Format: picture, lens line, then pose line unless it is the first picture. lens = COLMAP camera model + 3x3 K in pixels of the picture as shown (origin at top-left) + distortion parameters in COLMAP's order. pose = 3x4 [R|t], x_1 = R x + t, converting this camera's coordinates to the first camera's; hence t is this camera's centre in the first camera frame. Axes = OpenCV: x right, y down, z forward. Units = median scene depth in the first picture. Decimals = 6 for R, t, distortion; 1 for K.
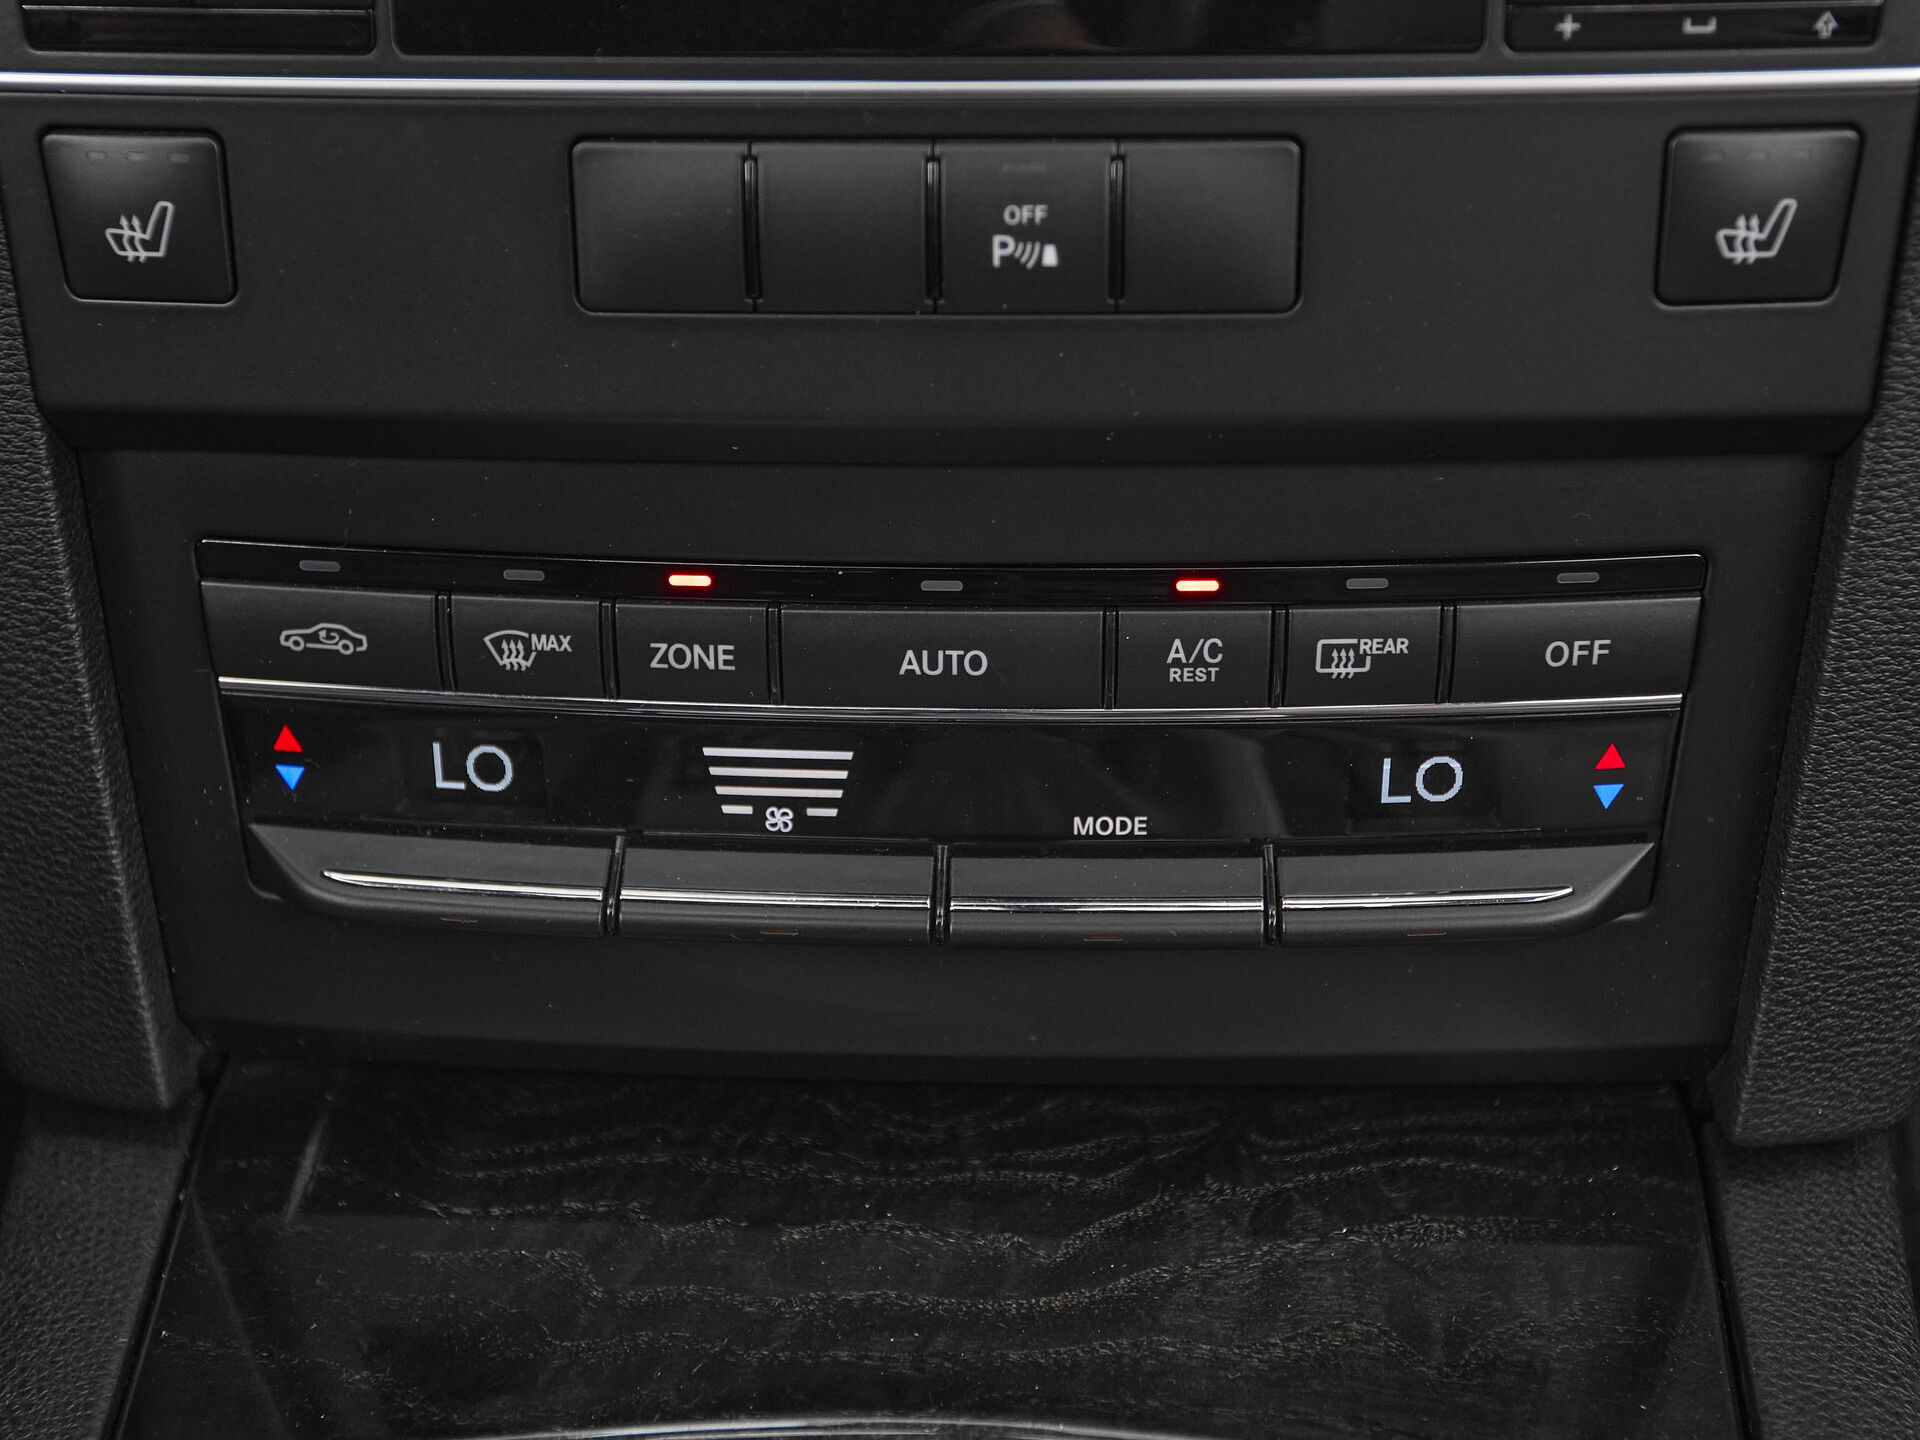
lens RADIAL K [[2908.9, 0, 950.3], [0, 2908.9, 706.9], [0, 0, 1]] dist [-0.002929, 0.000000]
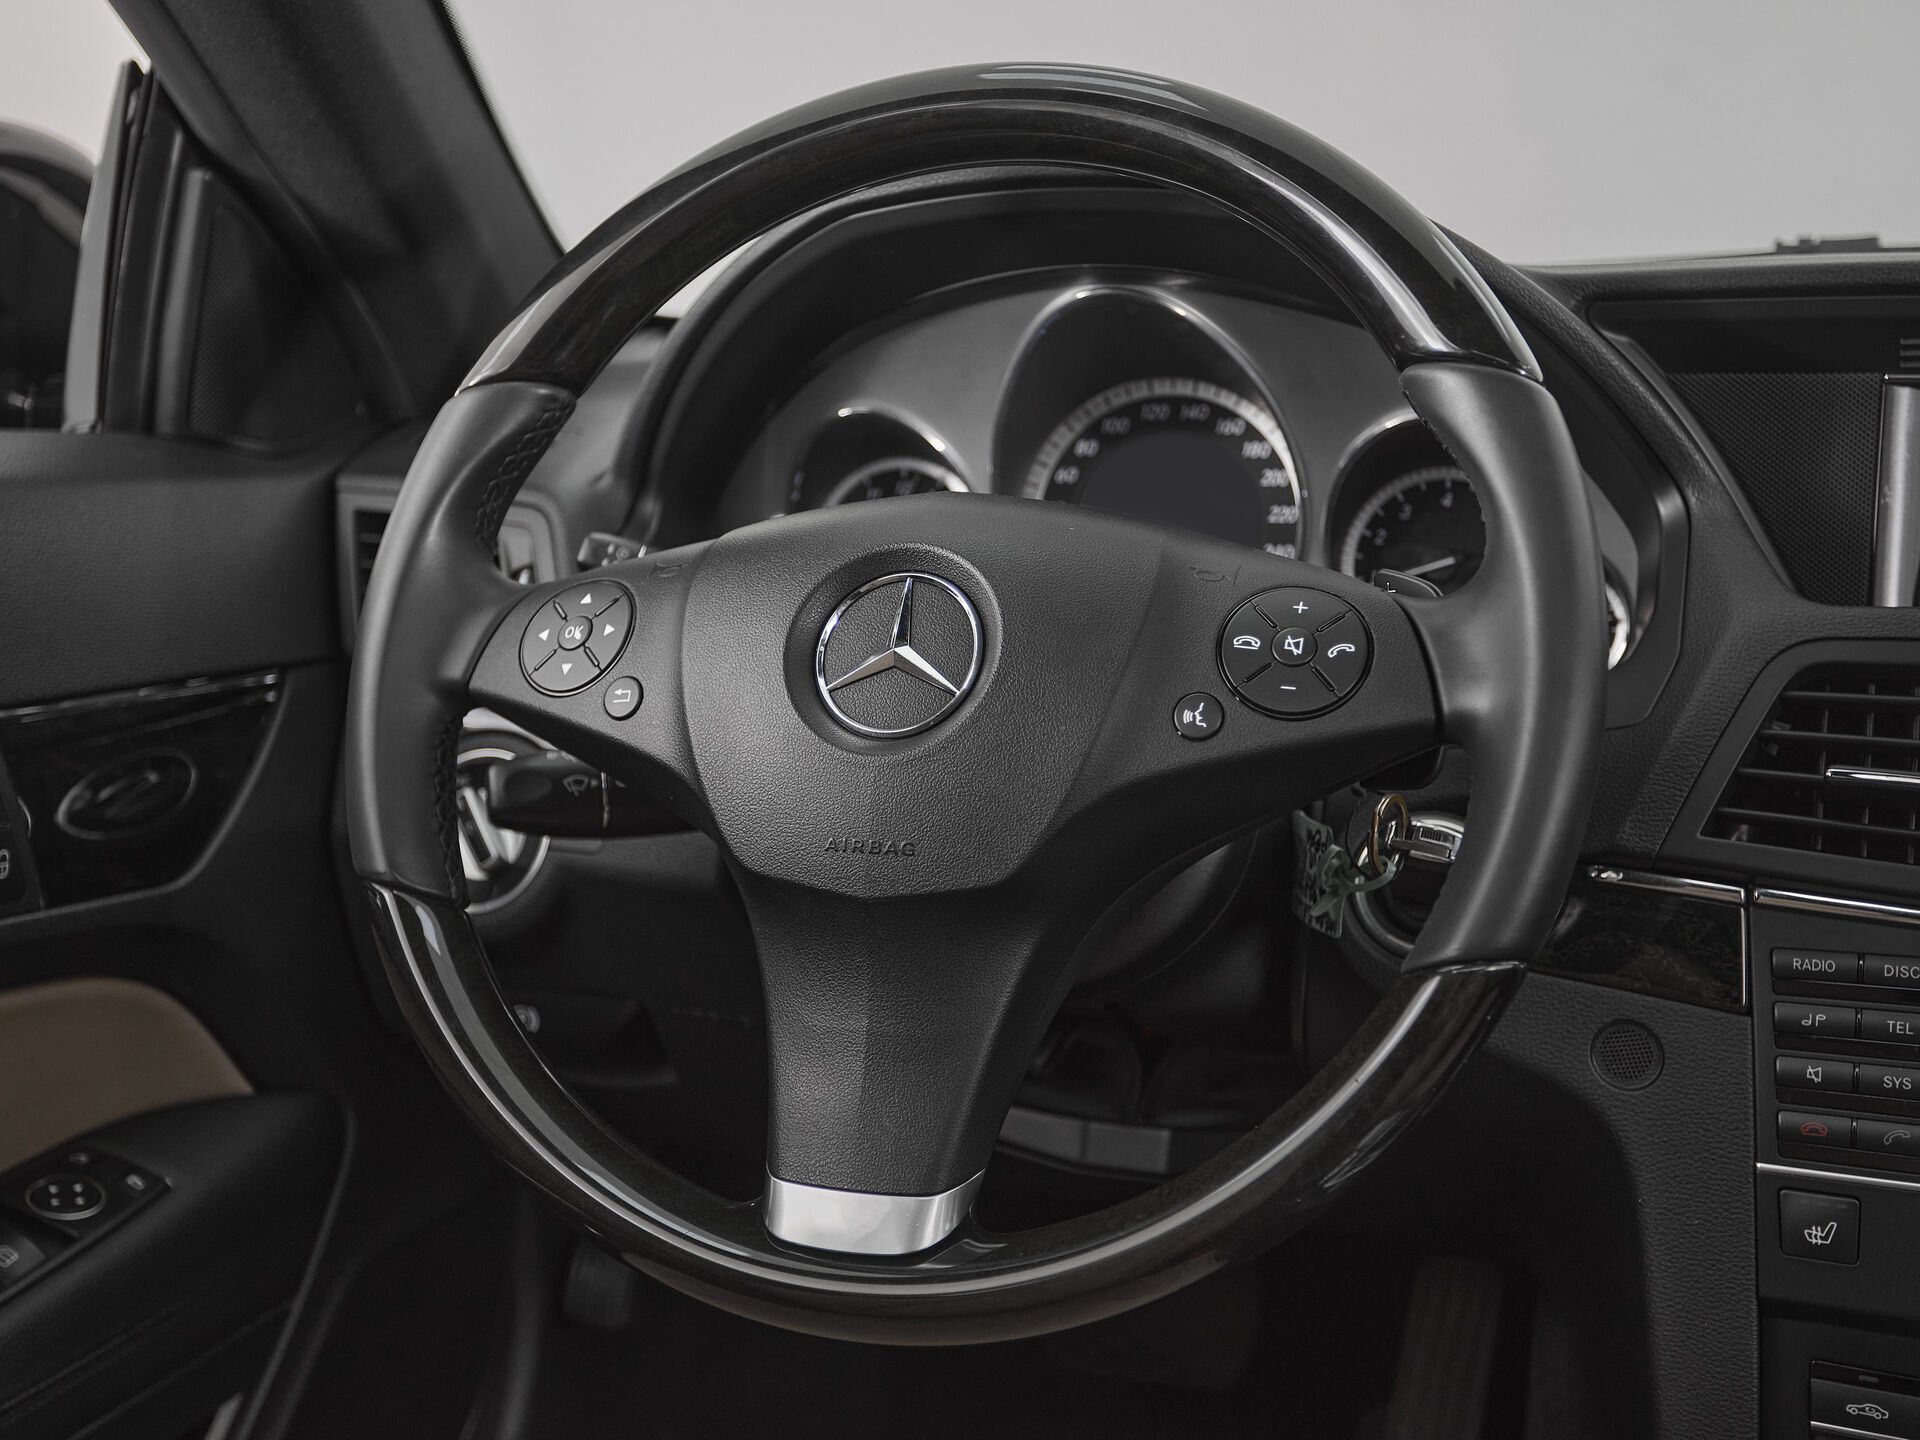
lens RADIAL K [[2289.1, 0, 902.5], [0, 2289.1, 722.9], [0, 0, 1]] dist [0.027433, 0.000000]
pose [[0.958474, 0.056567, -0.279513, -0.483370], [-0.152946, 0.929211, -0.336415, 0.213048], [0.240697, 0.365195, 0.899276, -1.118642]]
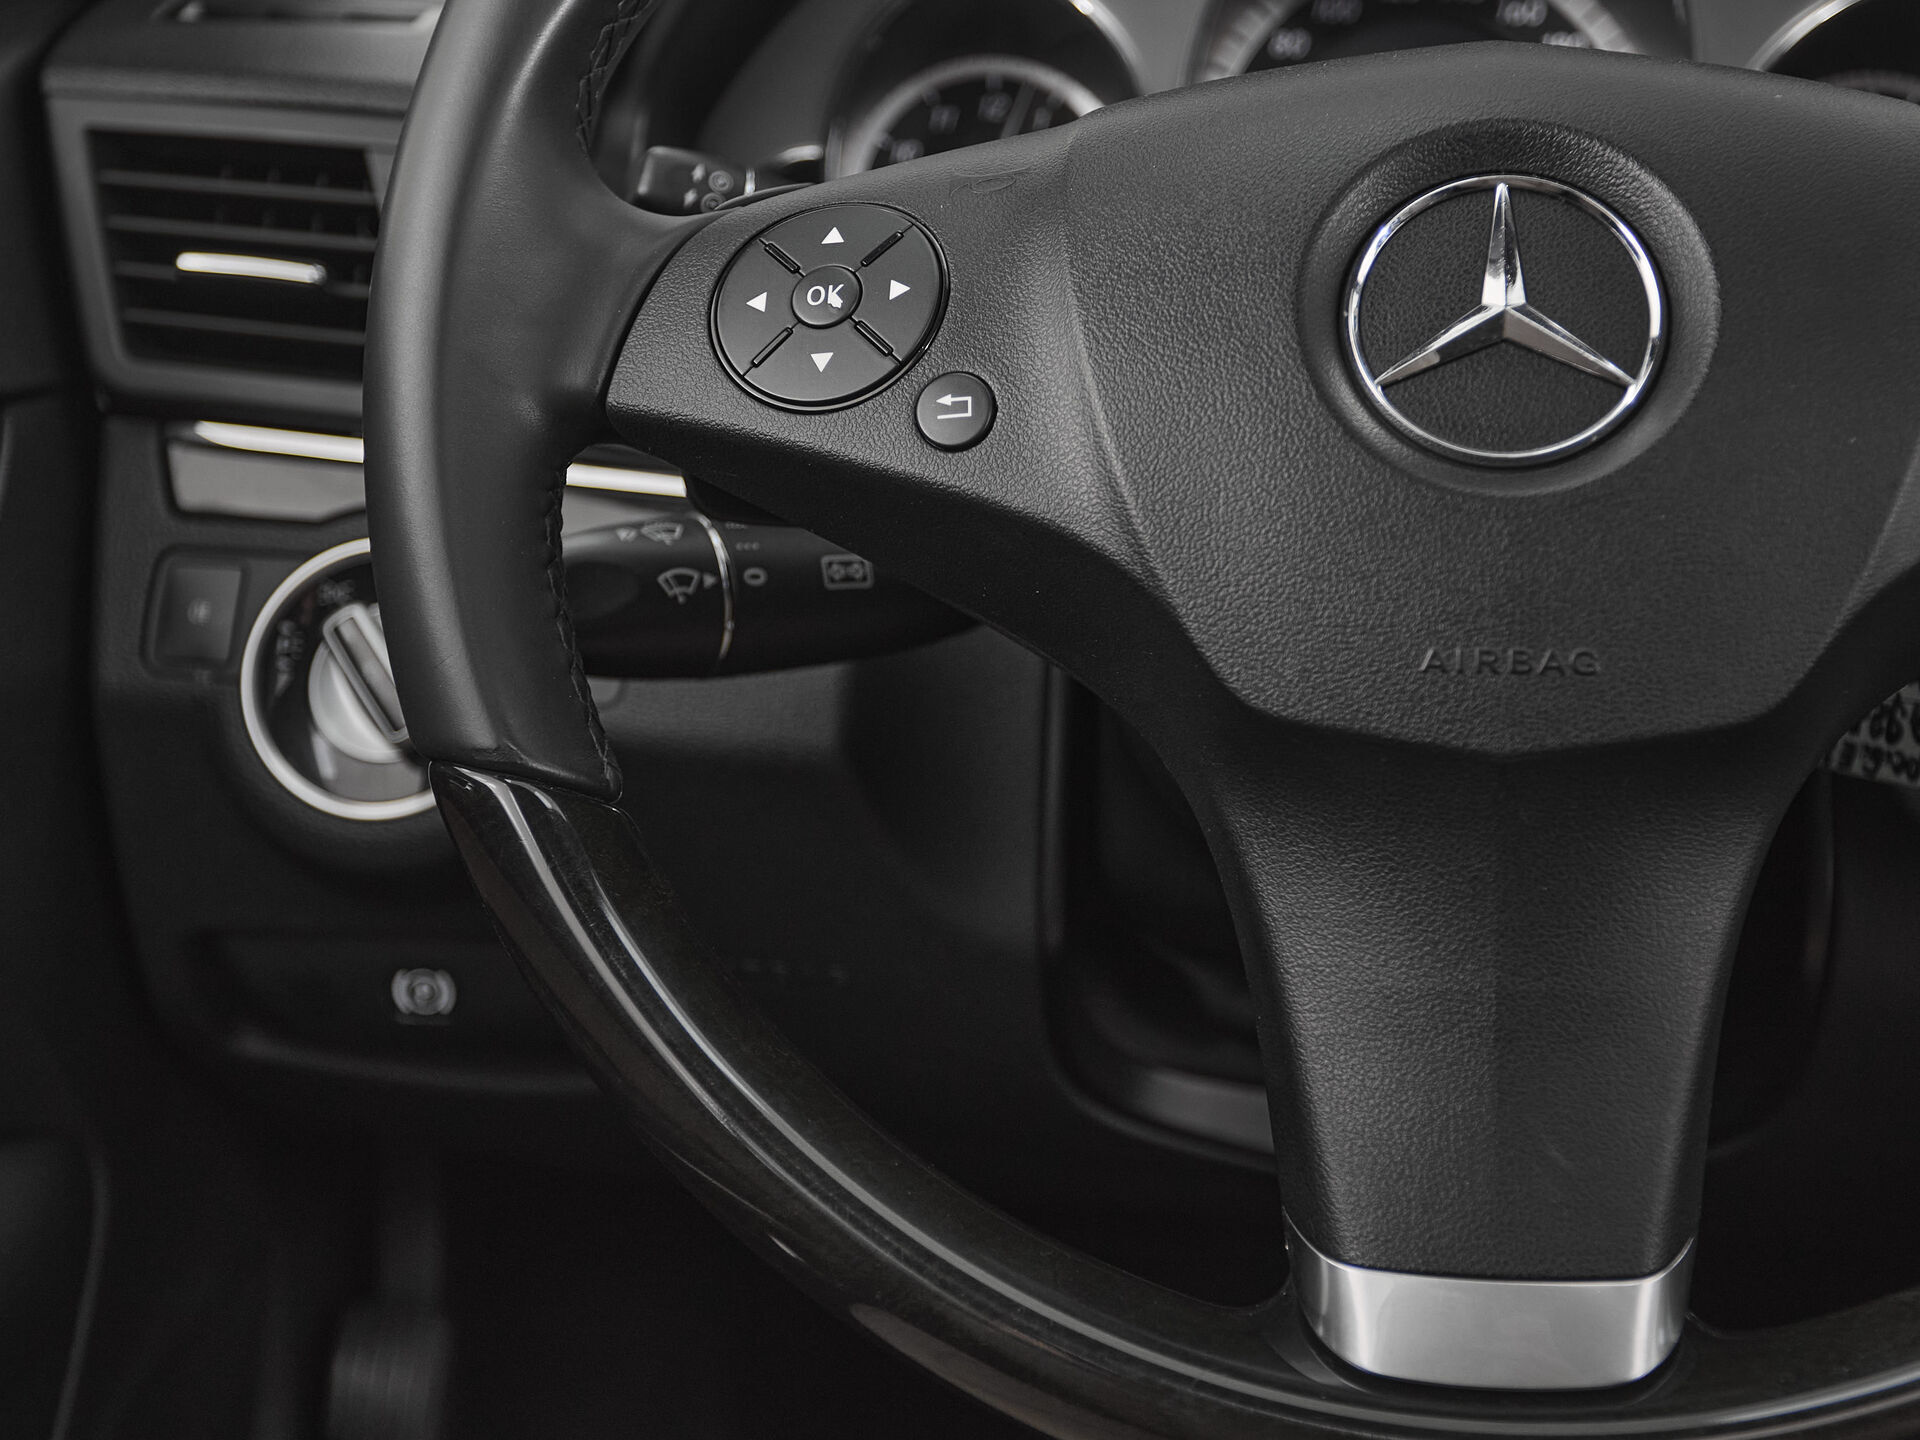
lens RADIAL K [[2908.9, 0, 904.0], [0, 2908.9, 687.5], [0, 0, 1]] dist [-0.002929, 0.000000]
pose [[0.998400, 0.036628, -0.043083, -1.188222], [-0.048353, 0.948007, -0.314555, 0.126720], [0.029322, 0.316134, 0.948261, -0.692419]]
